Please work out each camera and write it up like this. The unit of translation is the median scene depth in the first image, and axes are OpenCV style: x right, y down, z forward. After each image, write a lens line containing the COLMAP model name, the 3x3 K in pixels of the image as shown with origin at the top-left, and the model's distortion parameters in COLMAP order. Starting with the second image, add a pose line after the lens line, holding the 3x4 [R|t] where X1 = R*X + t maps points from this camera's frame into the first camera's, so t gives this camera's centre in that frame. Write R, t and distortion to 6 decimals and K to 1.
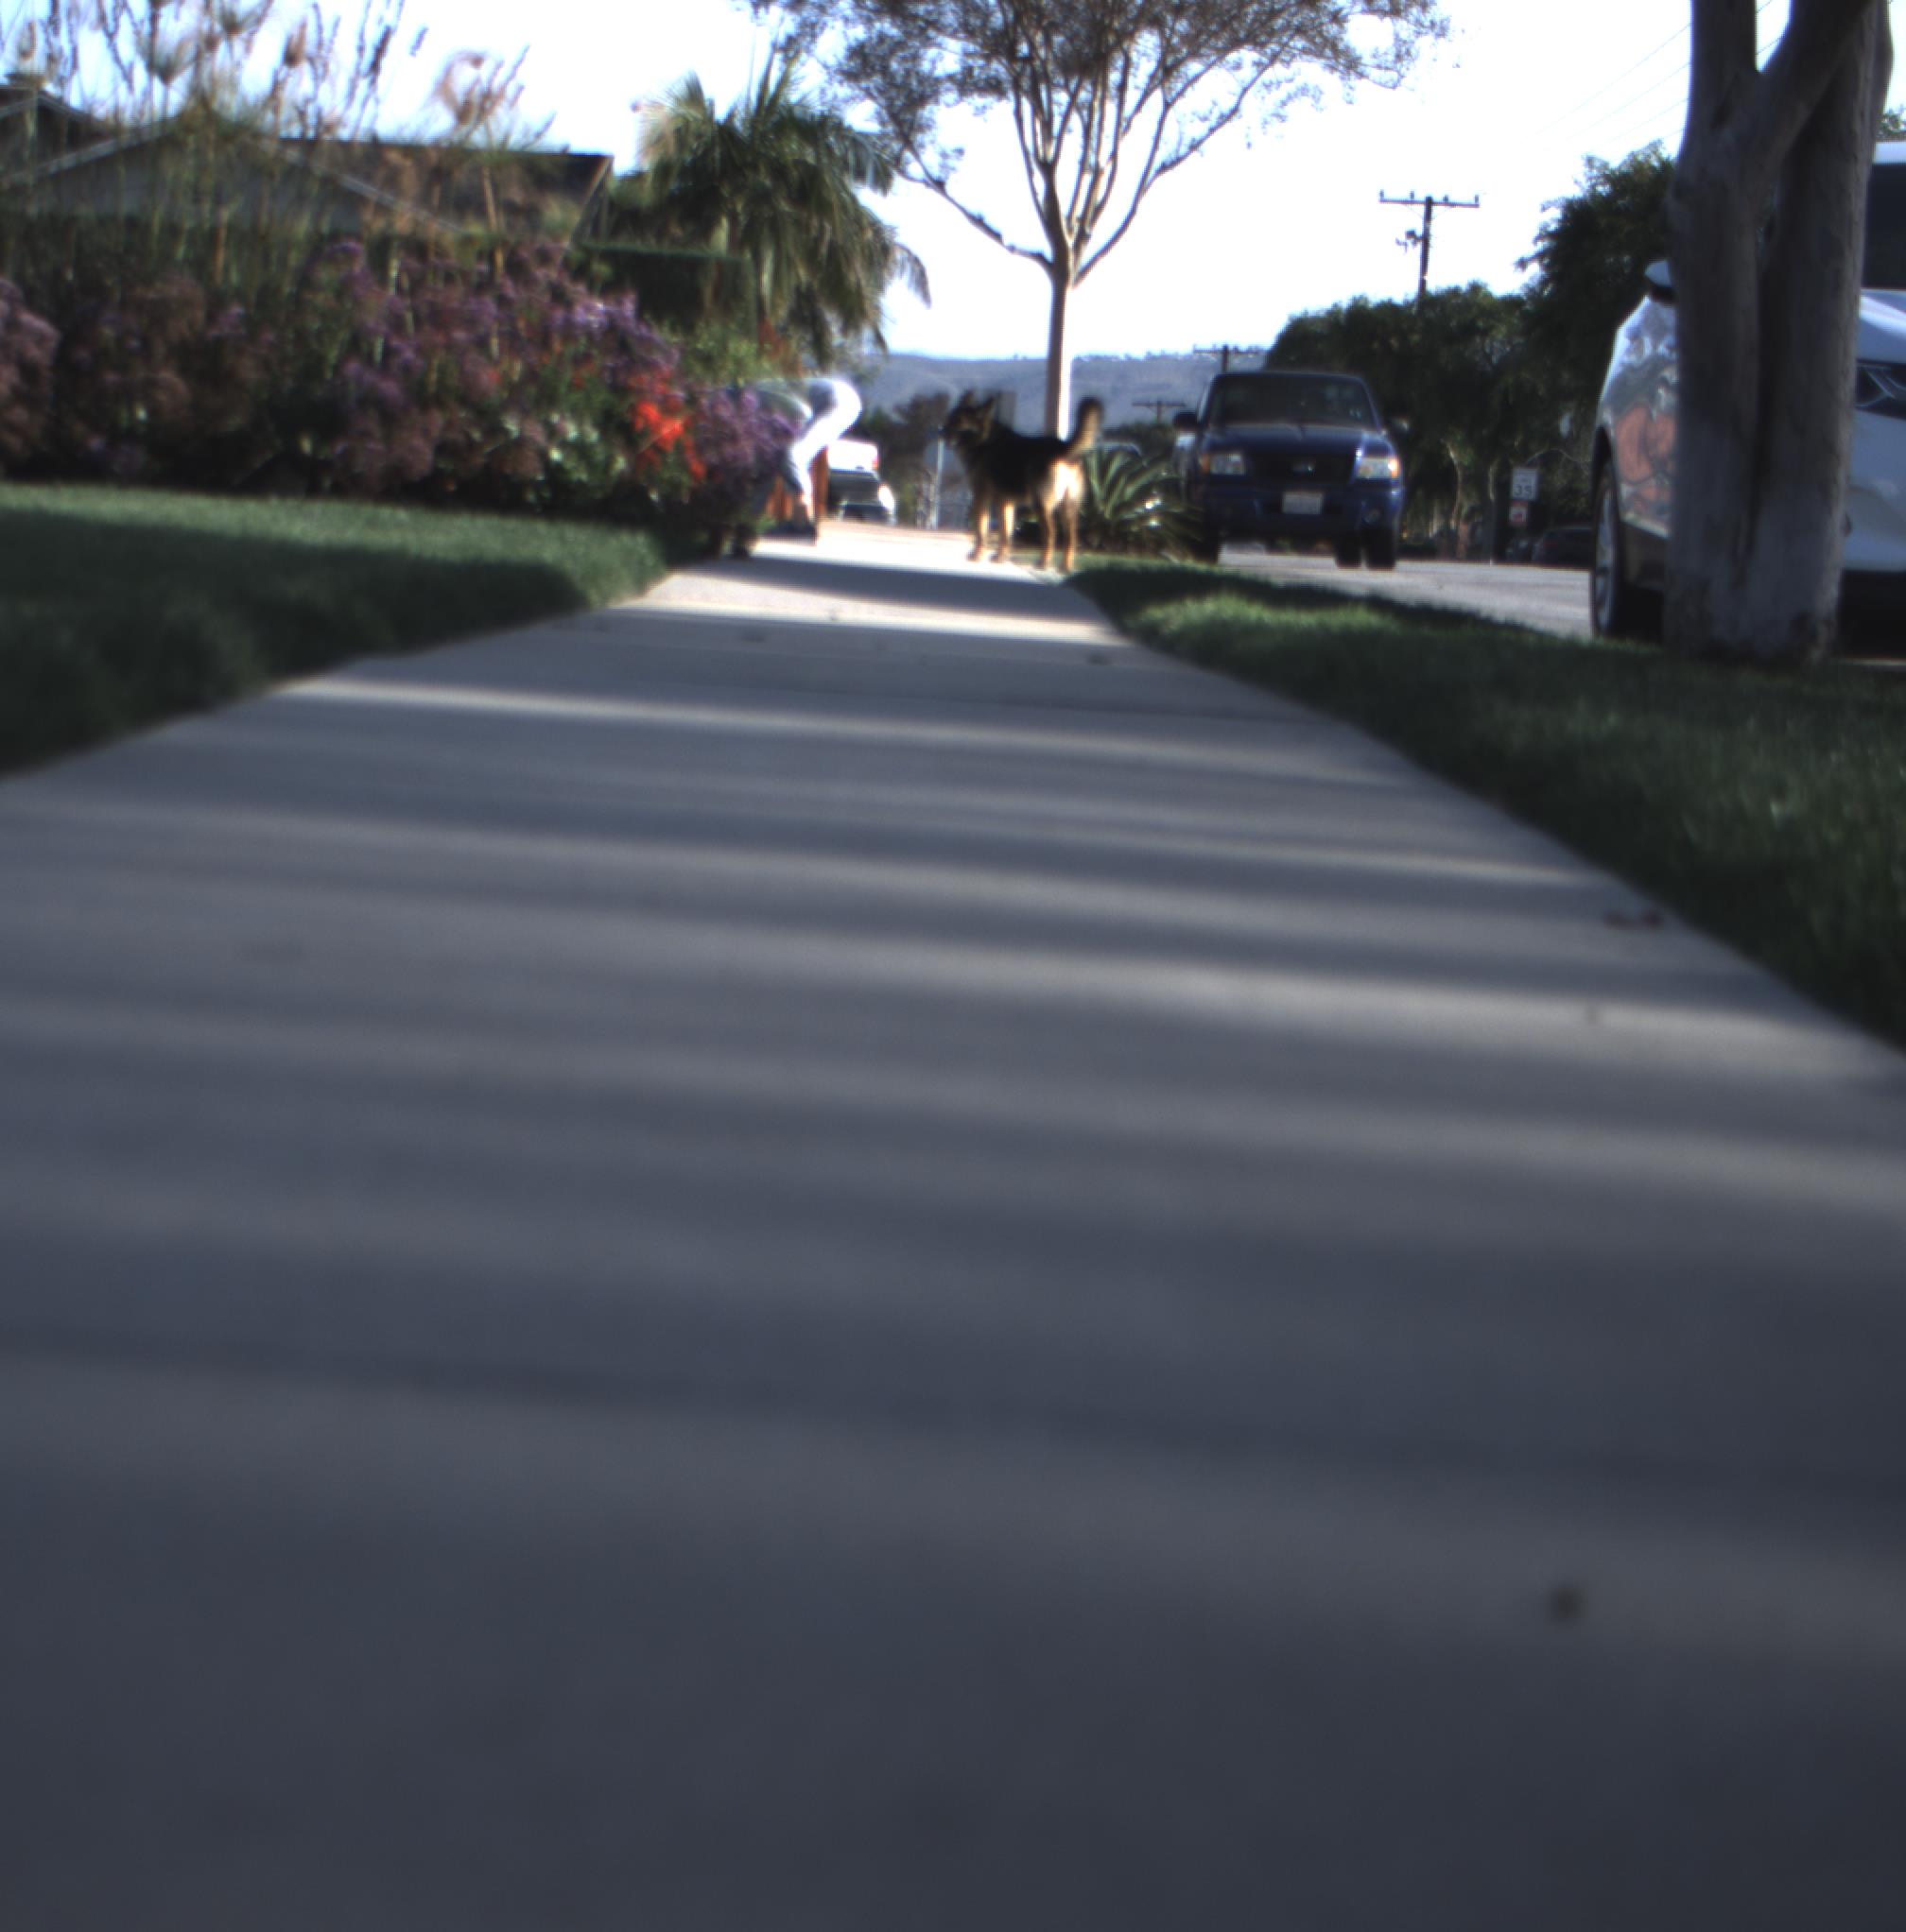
lens RADIAL K [[3267.5, 0, 868.6], [0, 3267.5, 963.3], [0, 0, 1]] dist [-0.027604, 0.065719]
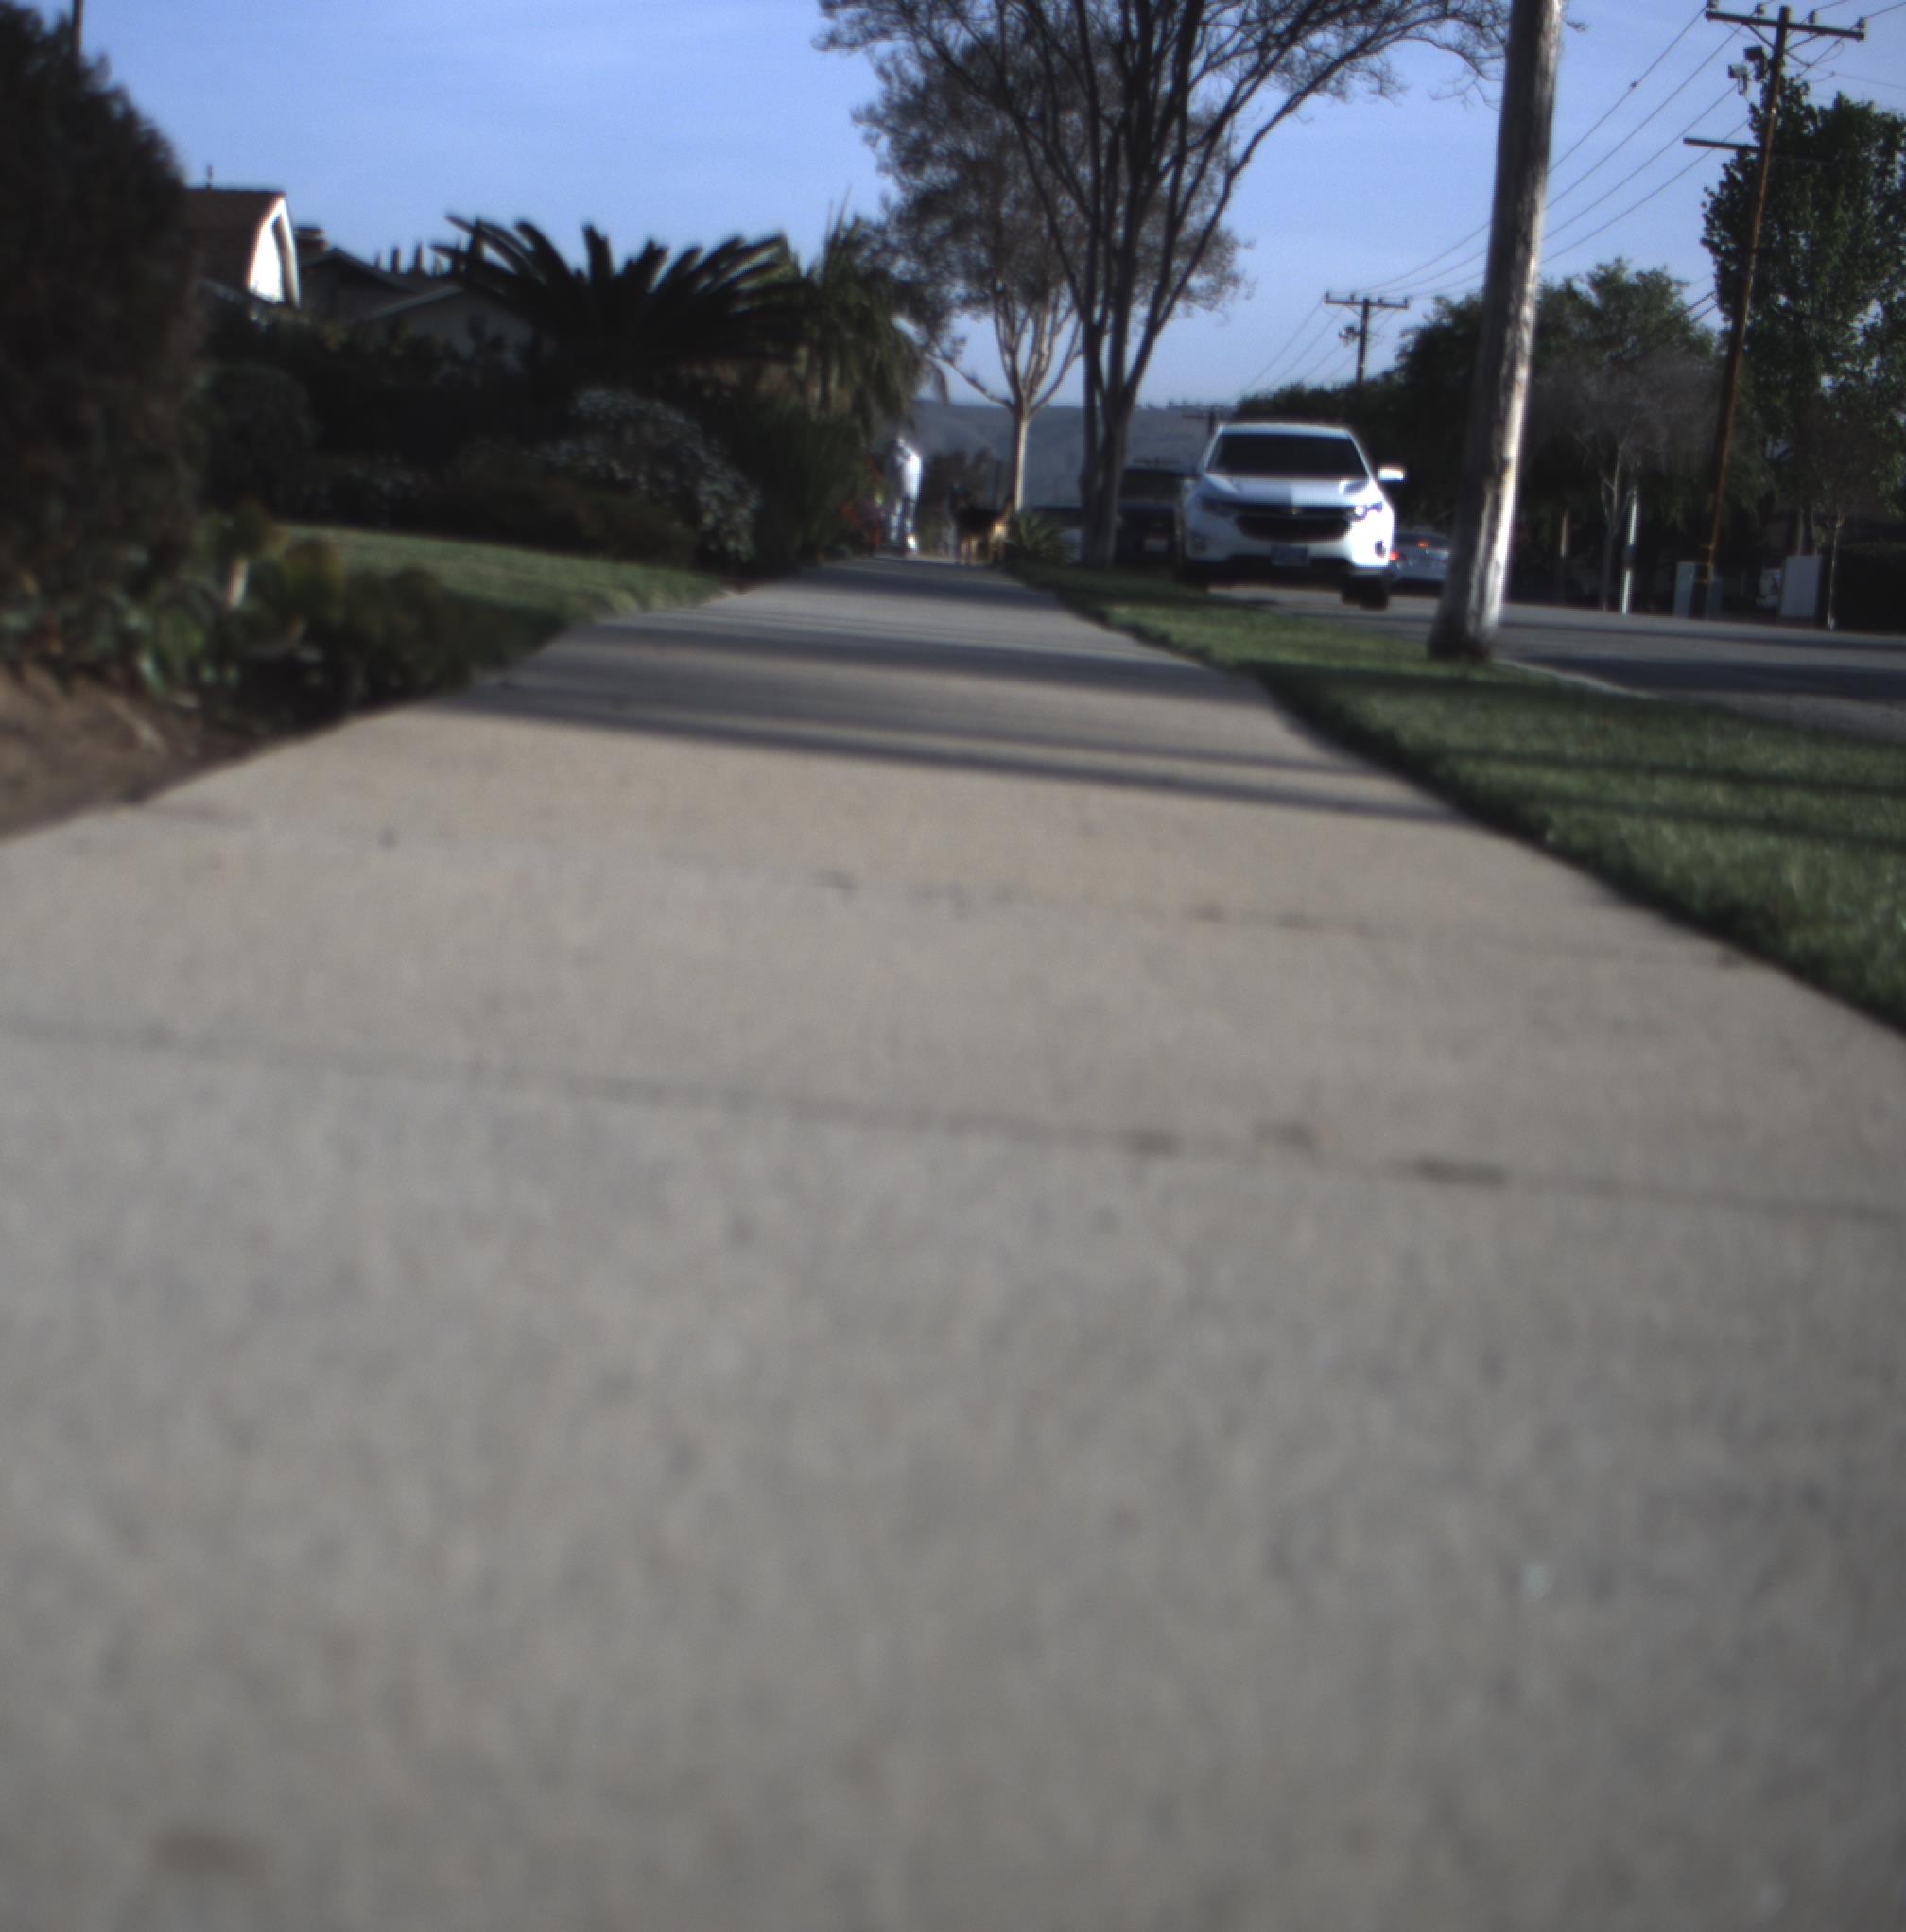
lens RADIAL K [[3295.0, 0, 883.5], [0, 3295.0, 994.4], [0, 0, 1]] dist [-0.025535, -0.049583]
pose [[0.999842, 0.017746, 0.000635, -0.009629], [-0.017742, 0.999830, -0.005015, 0.112414], [-0.000724, 0.005002, 0.999987, -0.768850]]
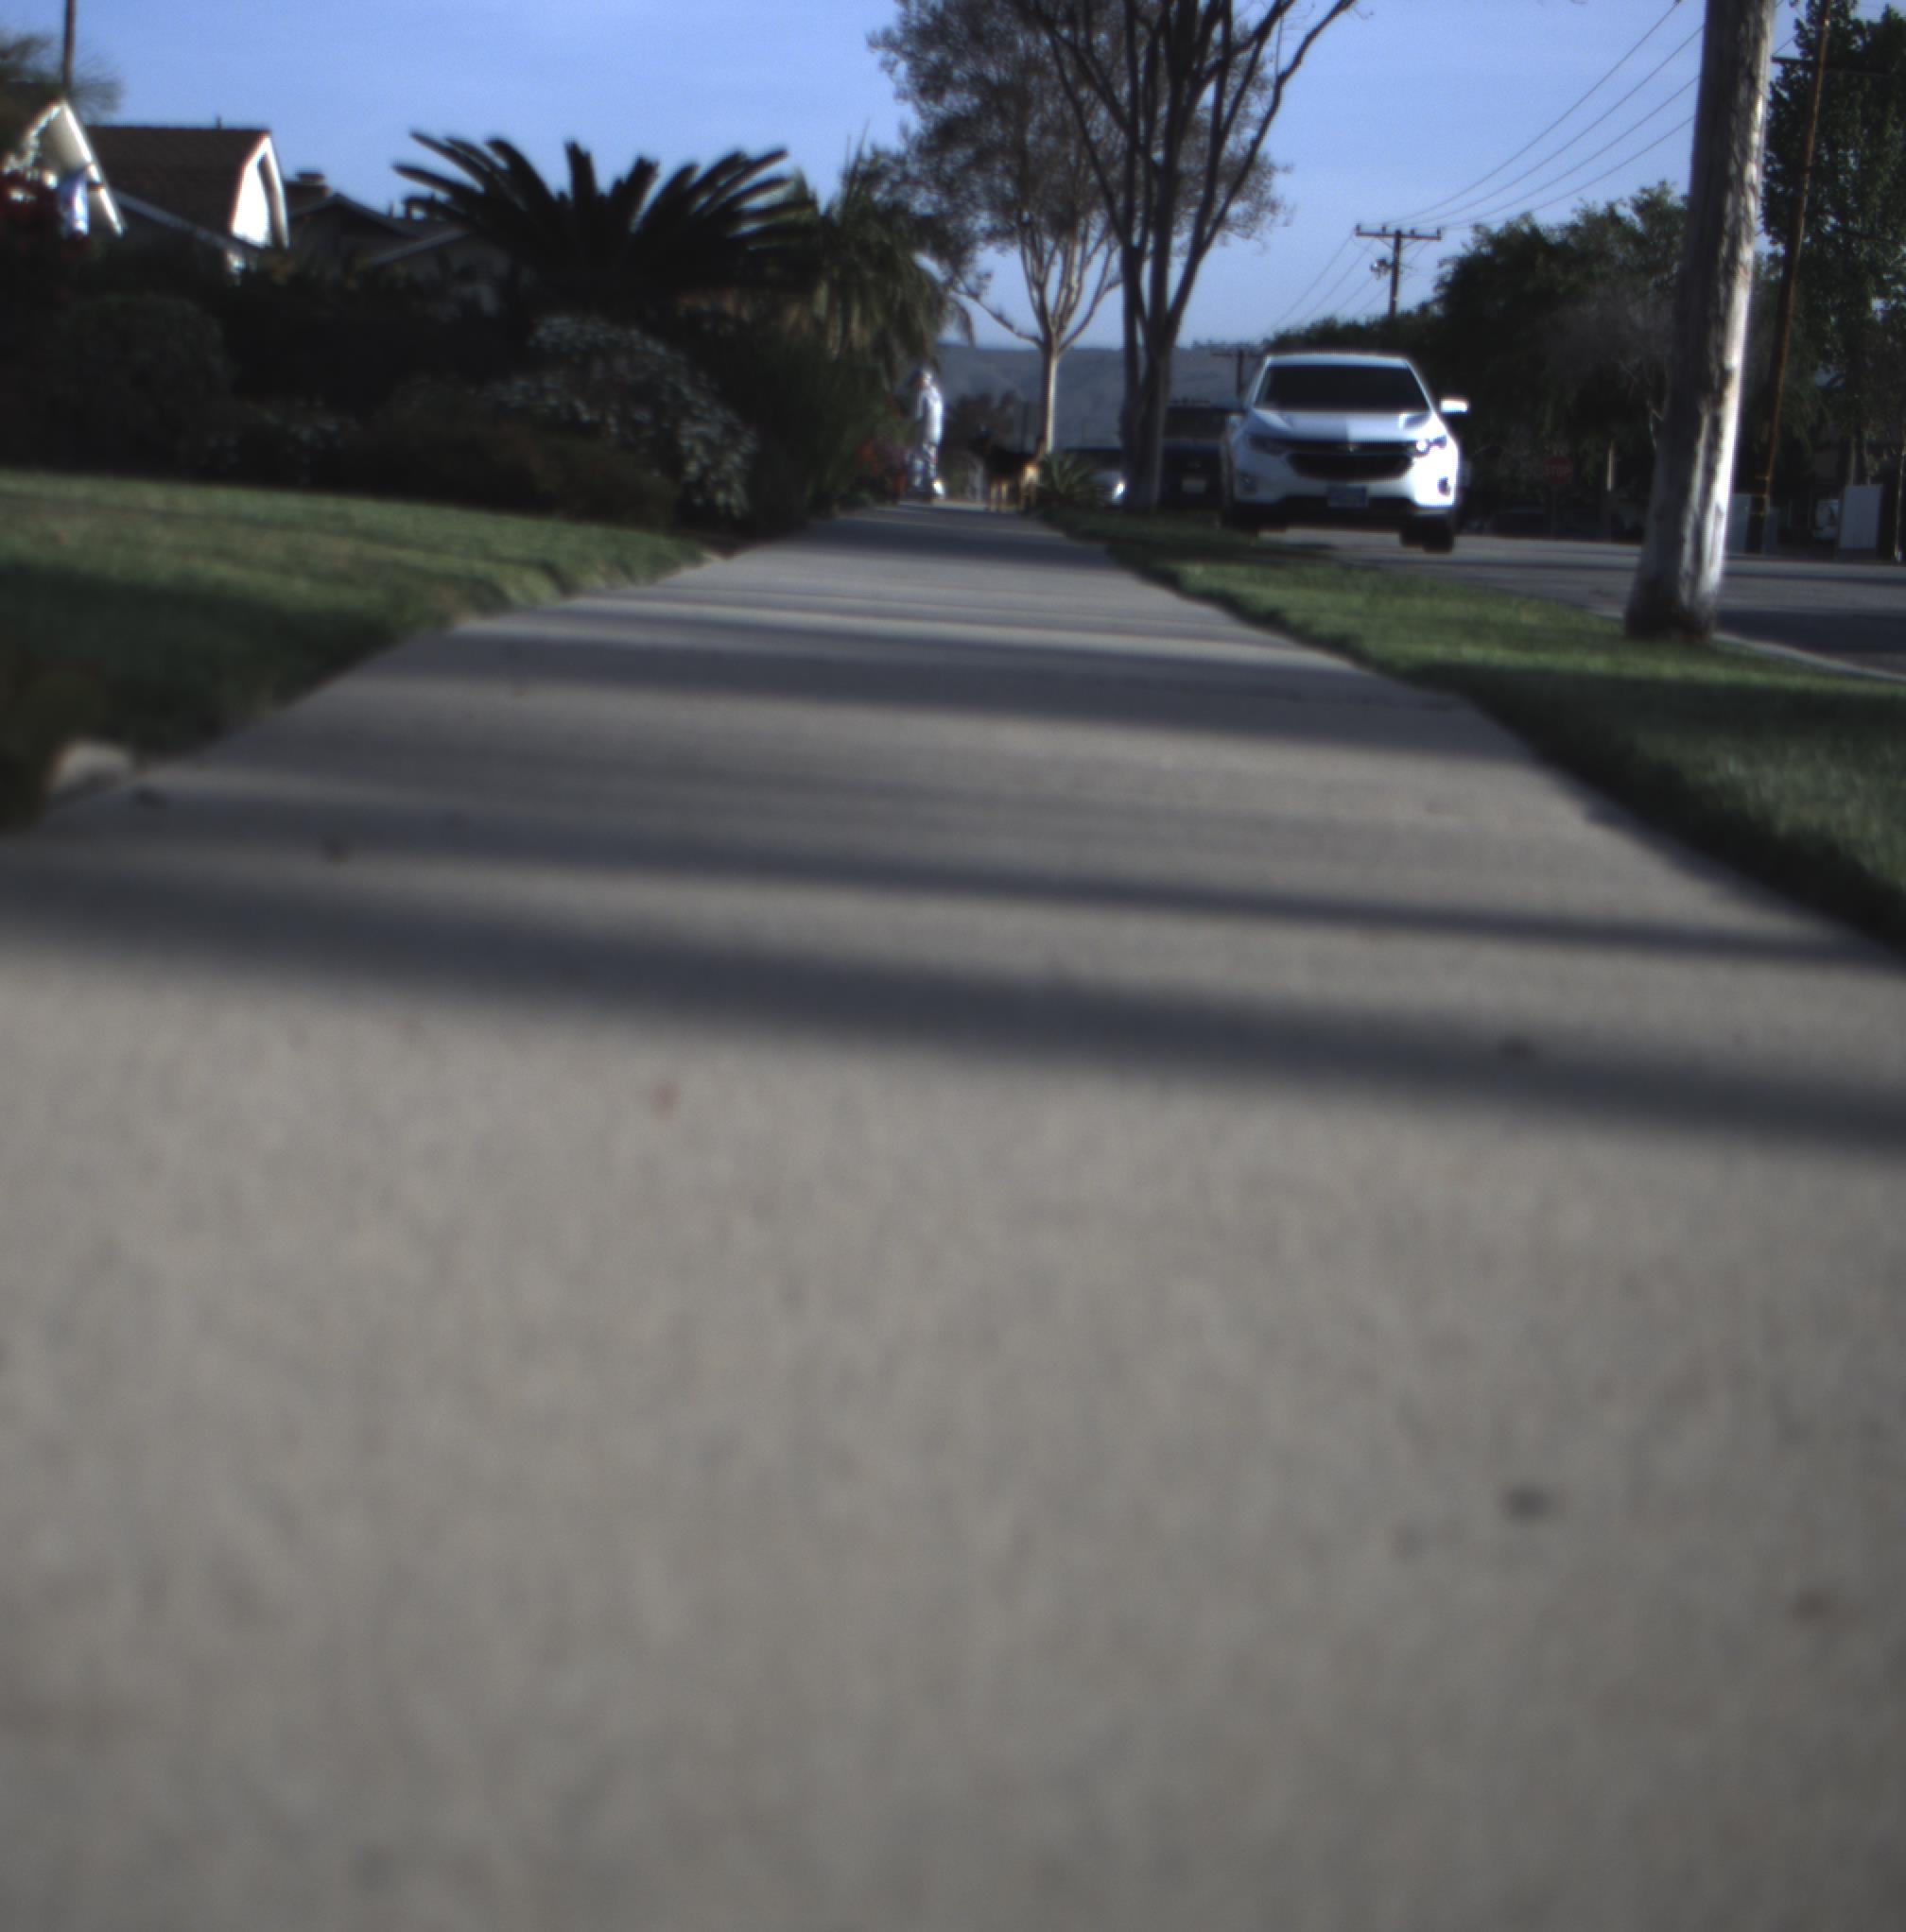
lens RADIAL K [[3294.4, 0, 896.6], [0, 3294.4, 964.4], [0, 0, 1]] dist [-0.036337, 0.059238]
pose [[0.999983, 0.001132, -0.005784, -0.008920], [-0.001118, 0.999996, 0.002476, 0.100417], [0.005787, -0.002470, 0.999980, -0.688278]]
